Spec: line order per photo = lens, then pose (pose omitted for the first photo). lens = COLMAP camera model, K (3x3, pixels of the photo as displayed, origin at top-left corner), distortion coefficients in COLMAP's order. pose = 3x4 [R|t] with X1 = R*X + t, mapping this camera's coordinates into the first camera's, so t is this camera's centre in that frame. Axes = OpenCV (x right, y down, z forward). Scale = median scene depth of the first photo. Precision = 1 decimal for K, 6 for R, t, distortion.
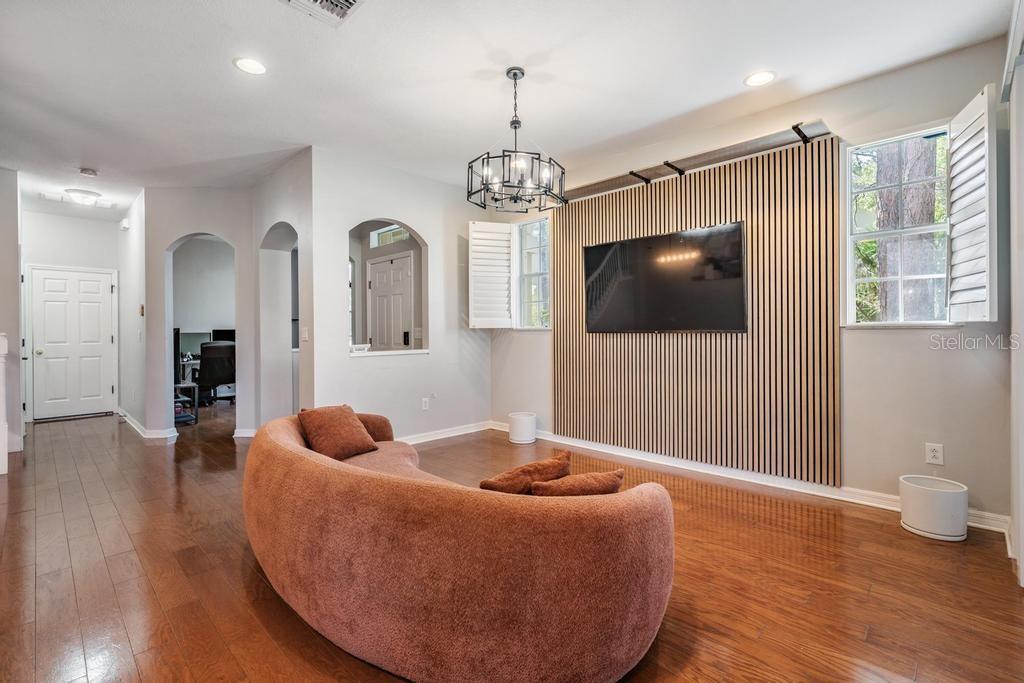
lens RADIAL K [[466.1, 0, 517.6], [0, 466.1, 331.5], [0, 0, 1]] dist [0.001141, 0.000108]
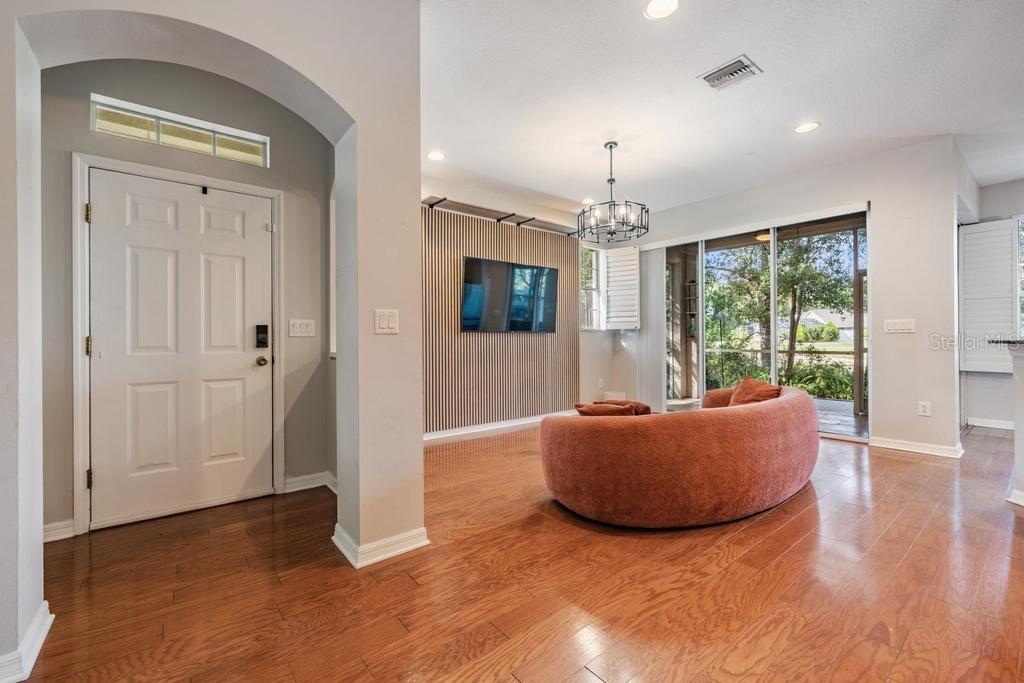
lens RADIAL K [[427.8, 0, 515.1], [0, 427.8, 338.3], [0, 0, 1]] dist [0.000292, -0.000149]
pose [[0.127716, 0.011050, 0.991749, -1.001261], [0.008986, 0.999884, -0.012298, 0.037609], [-0.991770, 0.010483, 0.127602, 0.847700]]
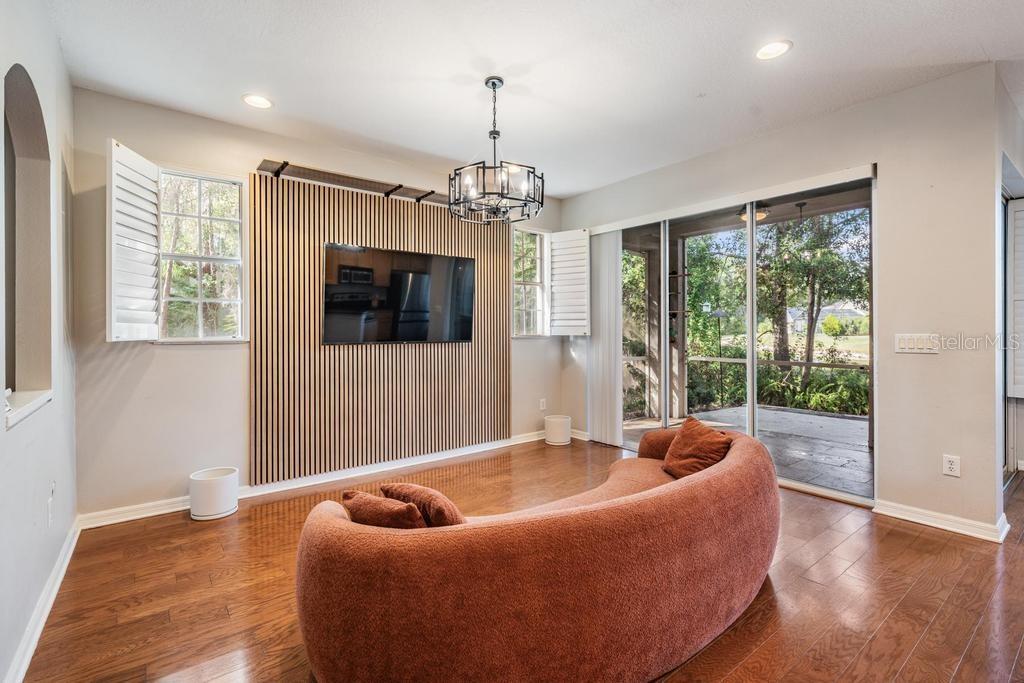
lens RADIAL K [[466.1, 0, 517.6], [0, 466.1, 331.5], [0, 0, 1]] dist [0.001141, 0.000108]
pose [[0.141392, 0.007559, 0.989925, -0.728937], [0.006731, 0.999940, -0.008597, -0.013419], [-0.989931, 0.007879, 0.141333, 0.611440]]
